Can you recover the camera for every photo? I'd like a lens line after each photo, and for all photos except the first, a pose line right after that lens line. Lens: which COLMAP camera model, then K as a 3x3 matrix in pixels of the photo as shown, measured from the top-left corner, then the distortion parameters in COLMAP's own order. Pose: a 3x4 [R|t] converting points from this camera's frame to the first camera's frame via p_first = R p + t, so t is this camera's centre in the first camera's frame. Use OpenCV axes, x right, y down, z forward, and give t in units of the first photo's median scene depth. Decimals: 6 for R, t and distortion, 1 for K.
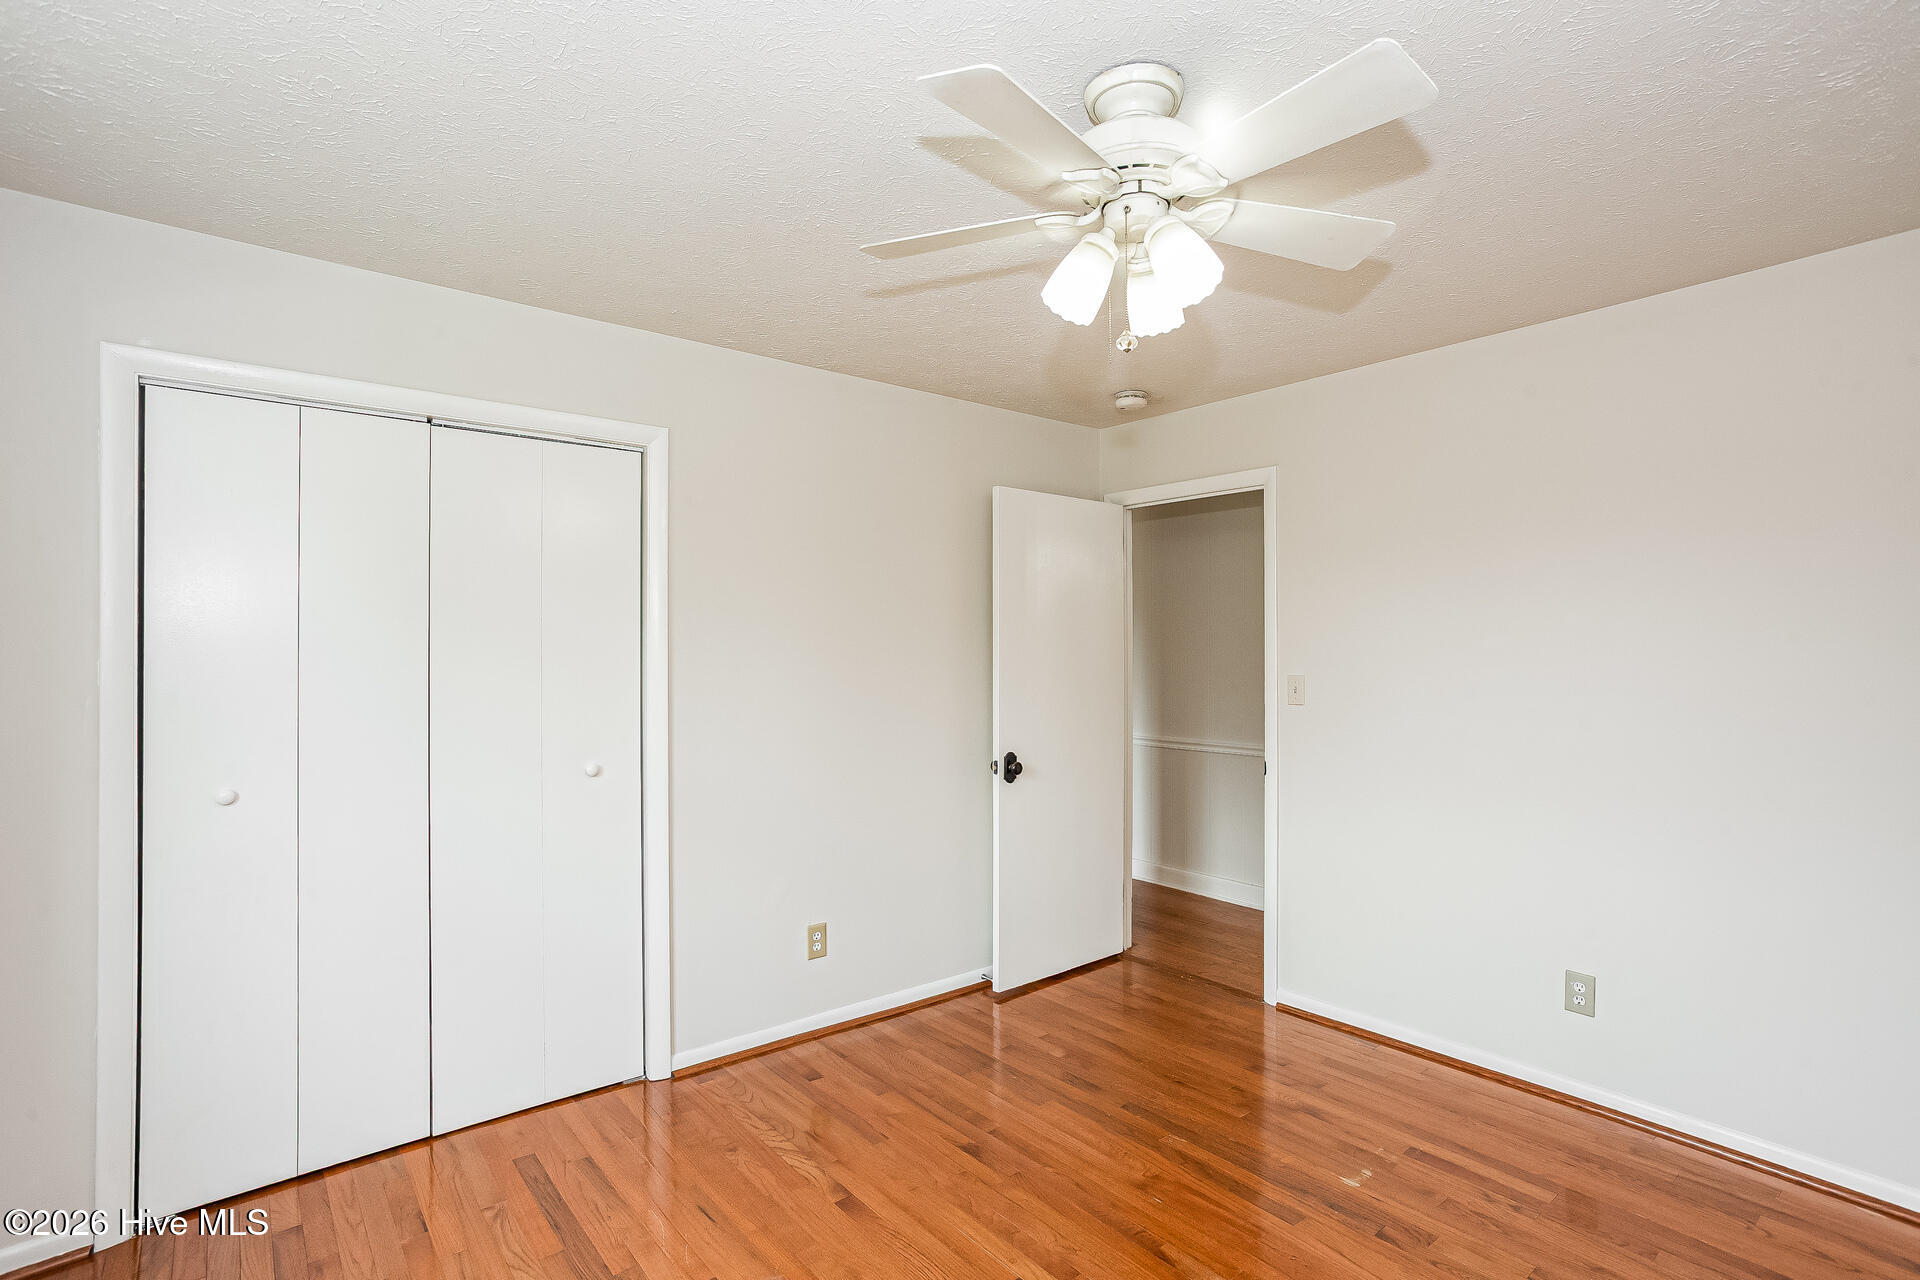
lens RADIAL K [[938.8, 0, 980.5], [0, 938.8, 632.2], [0, 0, 1]] dist [-0.027692, 0.013494]
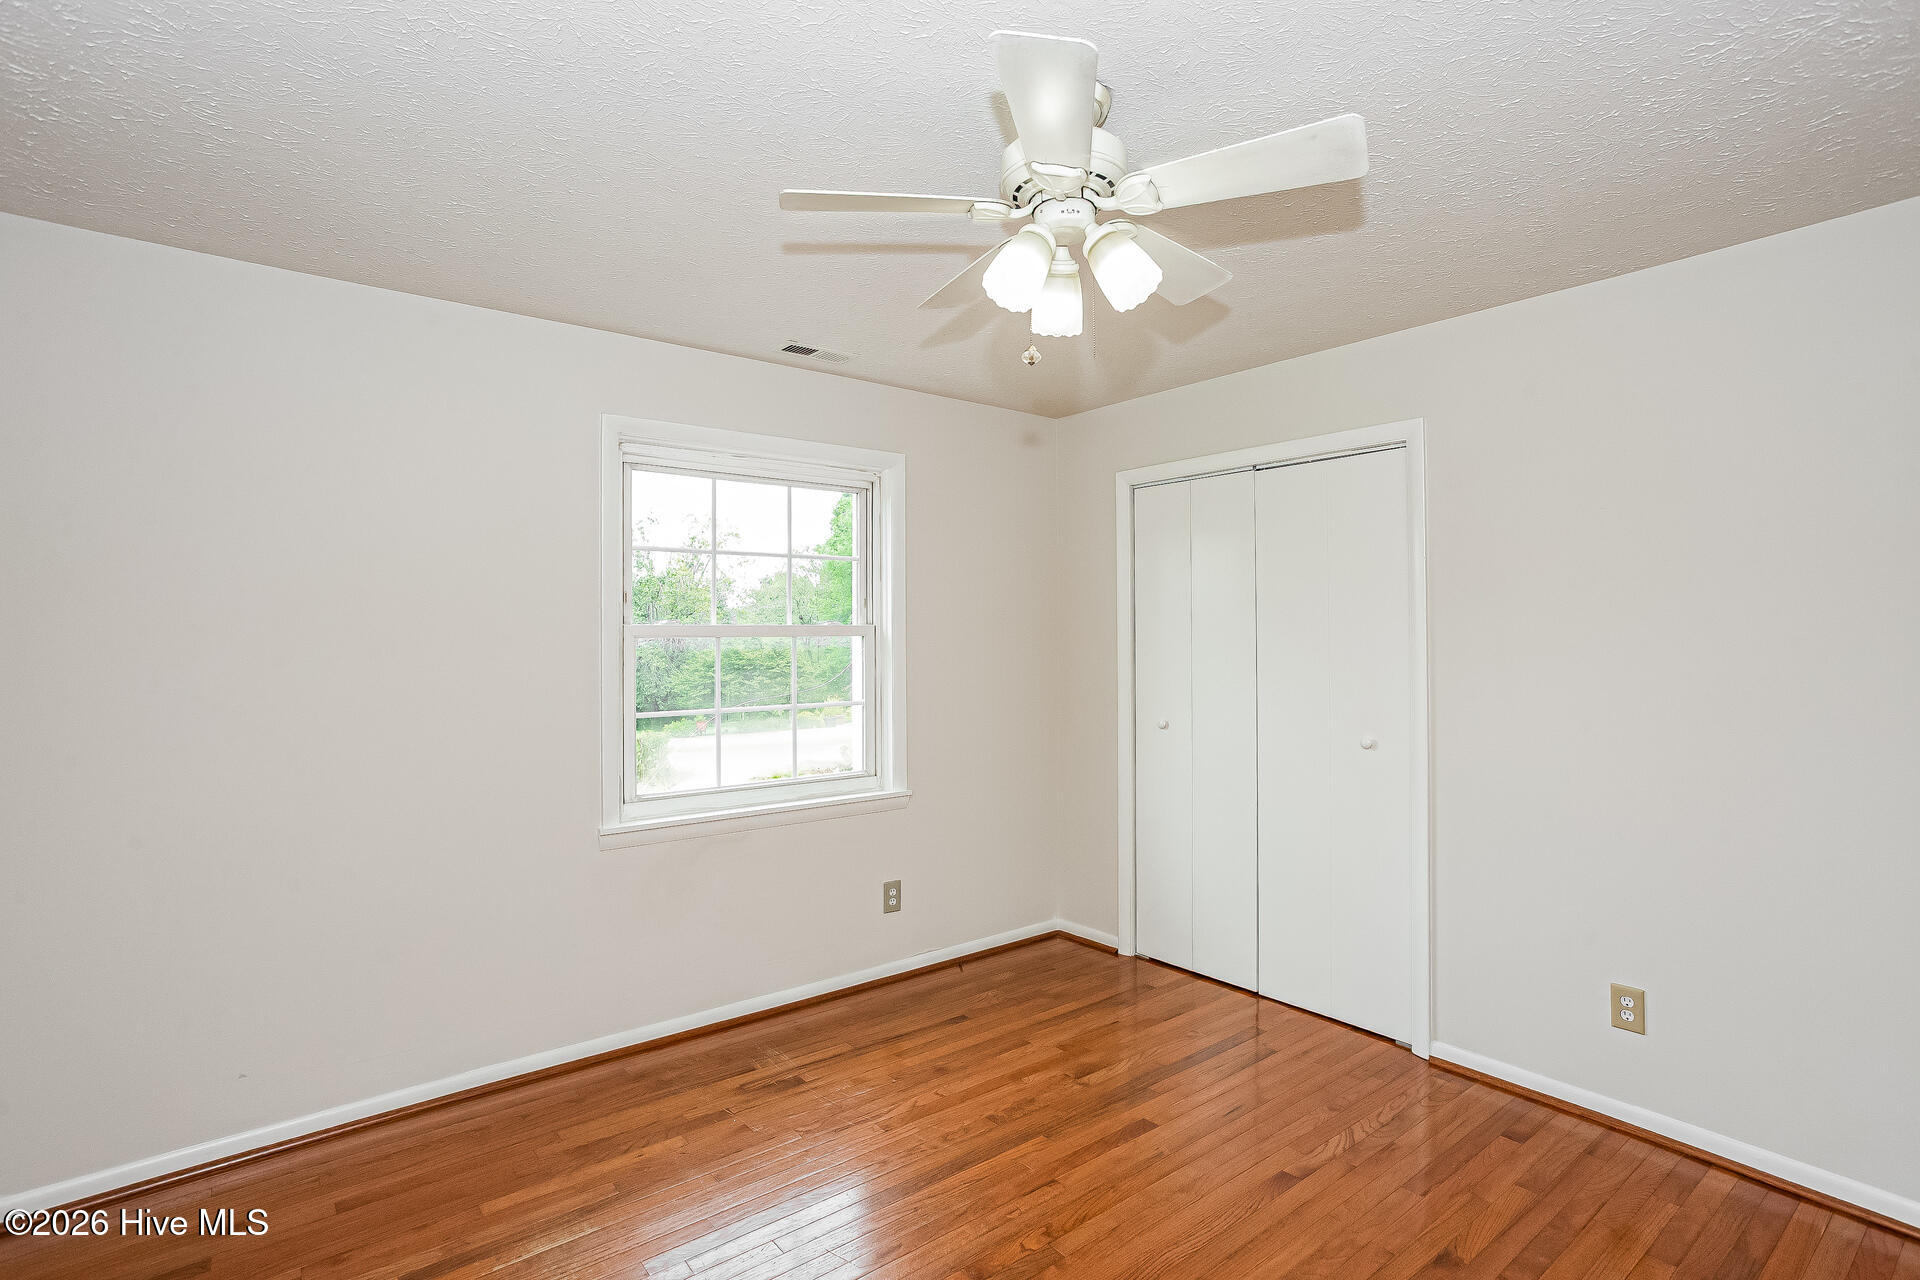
lens RADIAL K [[938.8, 0, 960.9], [0, 938.8, 631.7], [0, 0, 1]] dist [-0.027692, 0.013494]
pose [[-0.018045, -0.001791, -0.999836, 0.781777], [0.013895, 0.999901, -0.002042, 0.008843], [0.999741, -0.013929, -0.018018, 0.590227]]
